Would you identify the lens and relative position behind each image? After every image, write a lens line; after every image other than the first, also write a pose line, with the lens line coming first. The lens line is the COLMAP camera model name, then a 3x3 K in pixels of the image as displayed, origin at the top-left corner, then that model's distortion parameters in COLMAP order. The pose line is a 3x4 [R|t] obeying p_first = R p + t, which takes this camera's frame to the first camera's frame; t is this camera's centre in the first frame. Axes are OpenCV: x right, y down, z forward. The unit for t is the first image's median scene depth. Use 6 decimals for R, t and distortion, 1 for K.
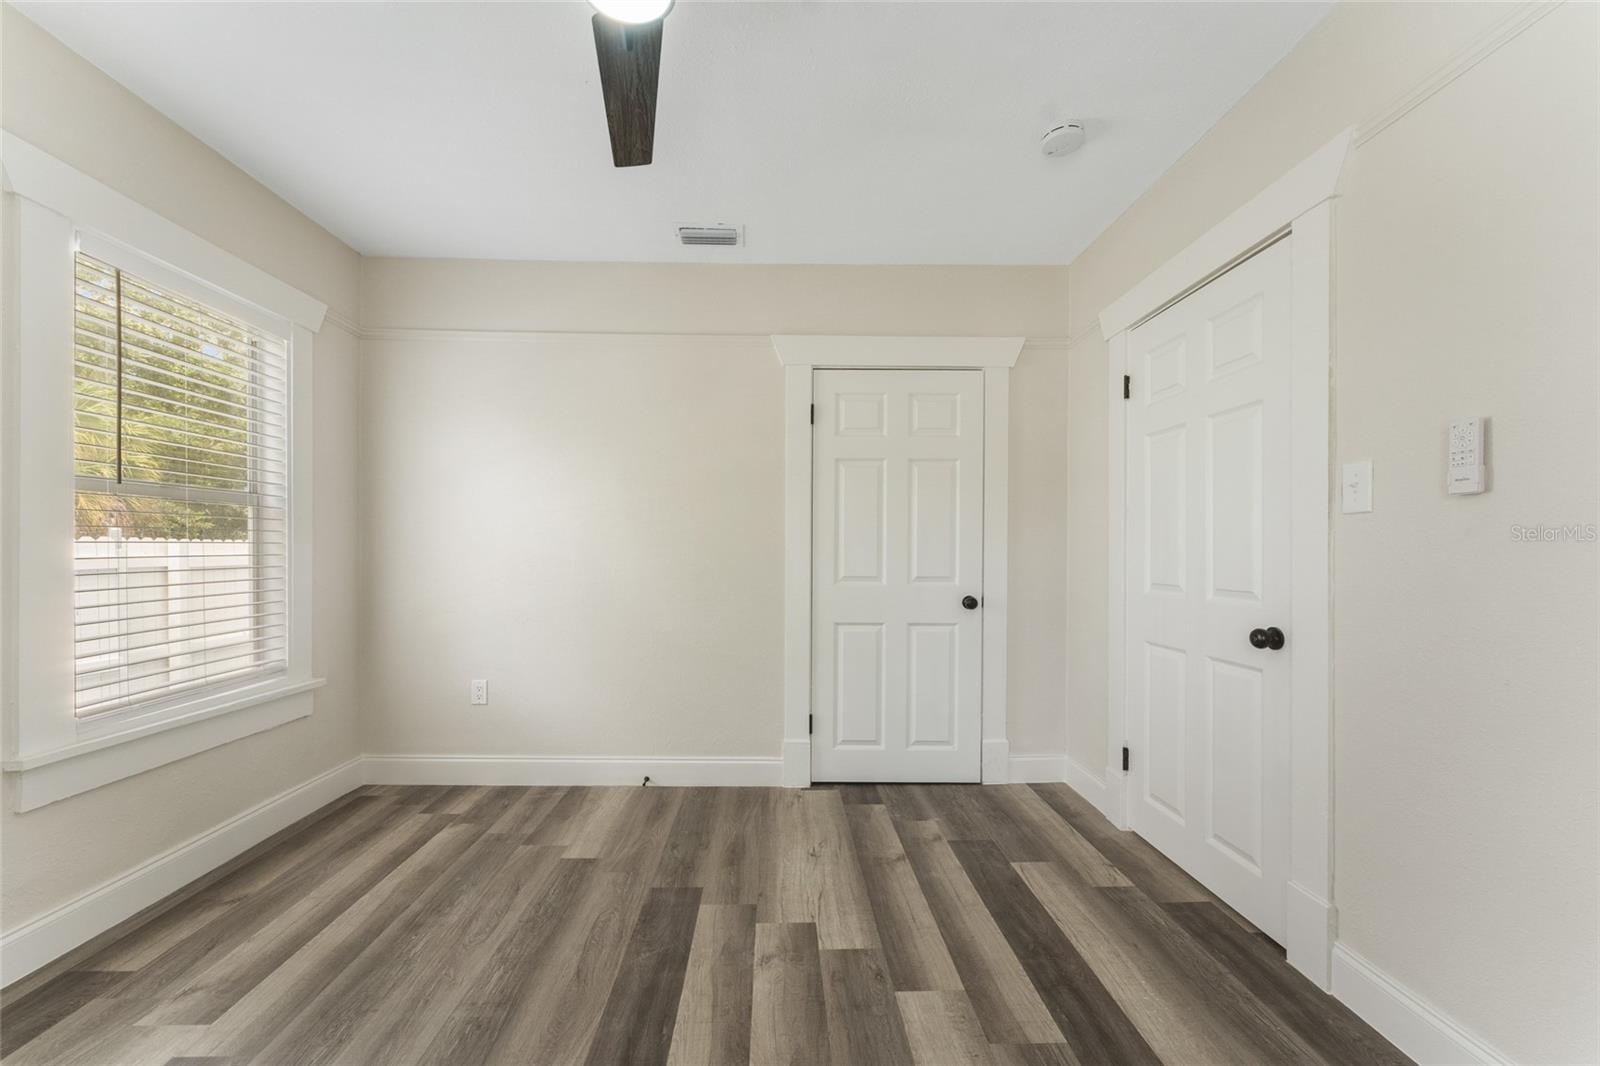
lens RADIAL K [[642.5, 0, 791.4], [0, 642.5, 555.1], [0, 0, 1]] dist [0.000406, -0.000032]
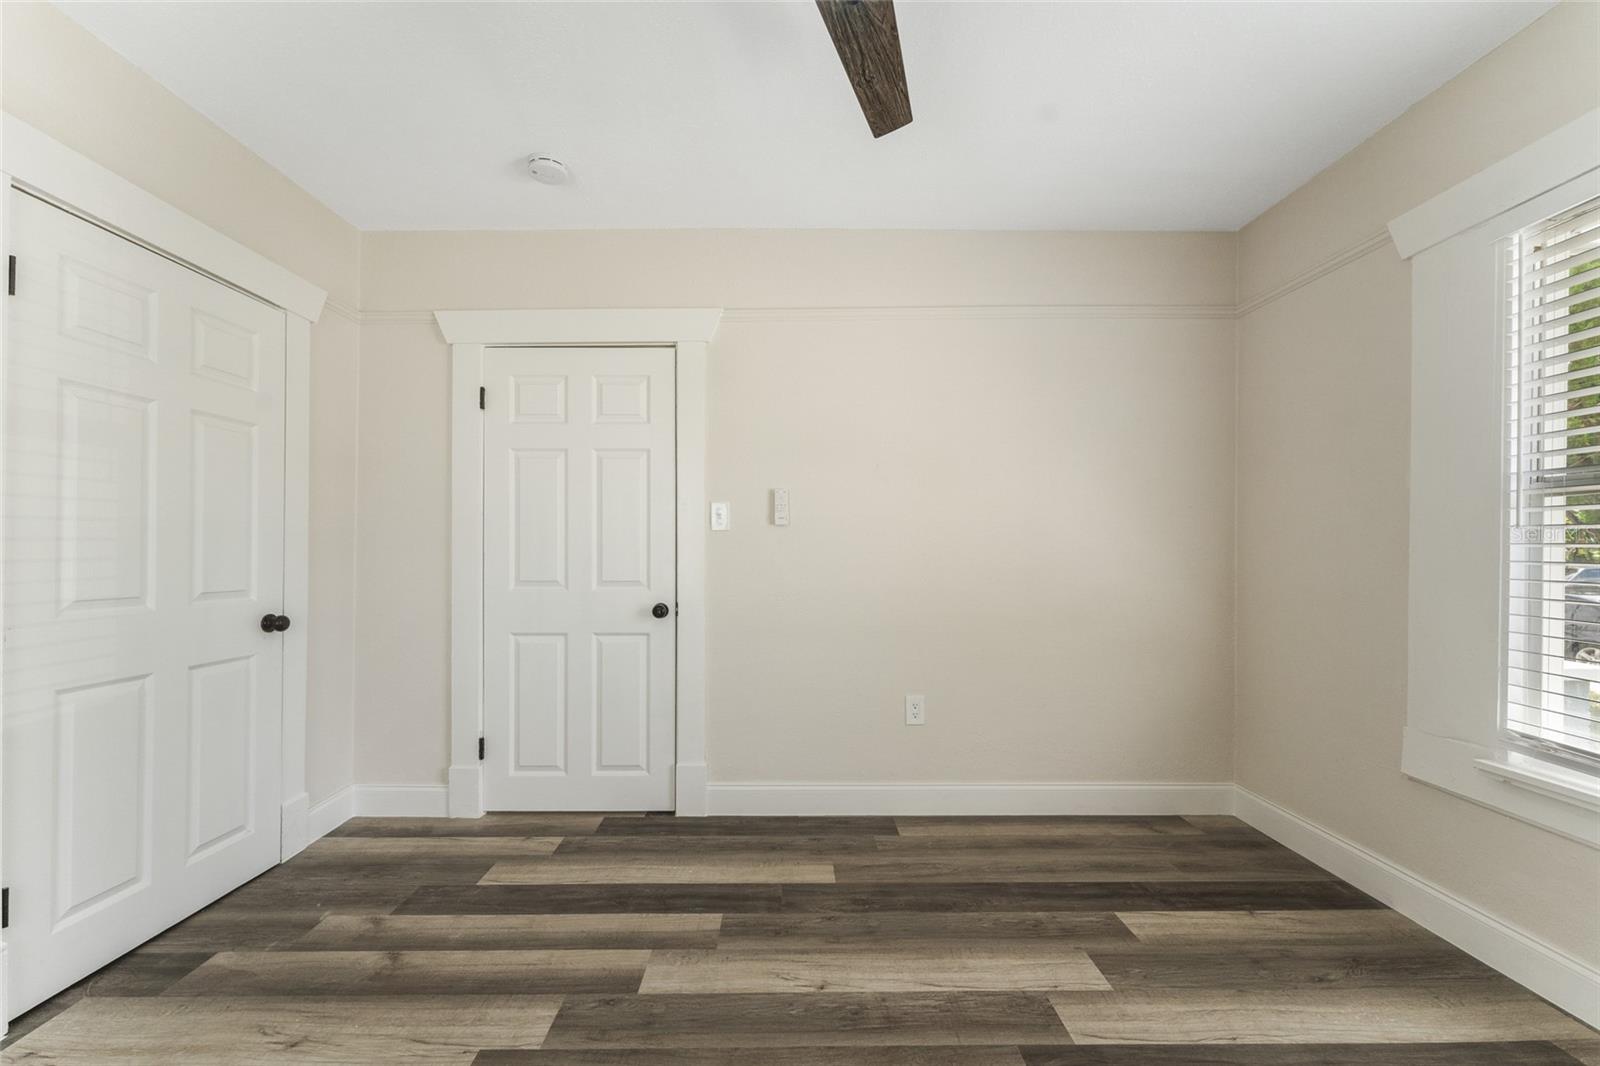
lens RADIAL K [[642.5, 0, 791.4], [0, 642.5, 555.1], [0, 0, 1]] dist [0.000406, -0.000032]
pose [[0.023302, -0.008251, 0.999694, -0.566105], [0.003212, 0.999961, 0.008178, -0.010036], [-0.999723, 0.003020, 0.023327, 0.498456]]
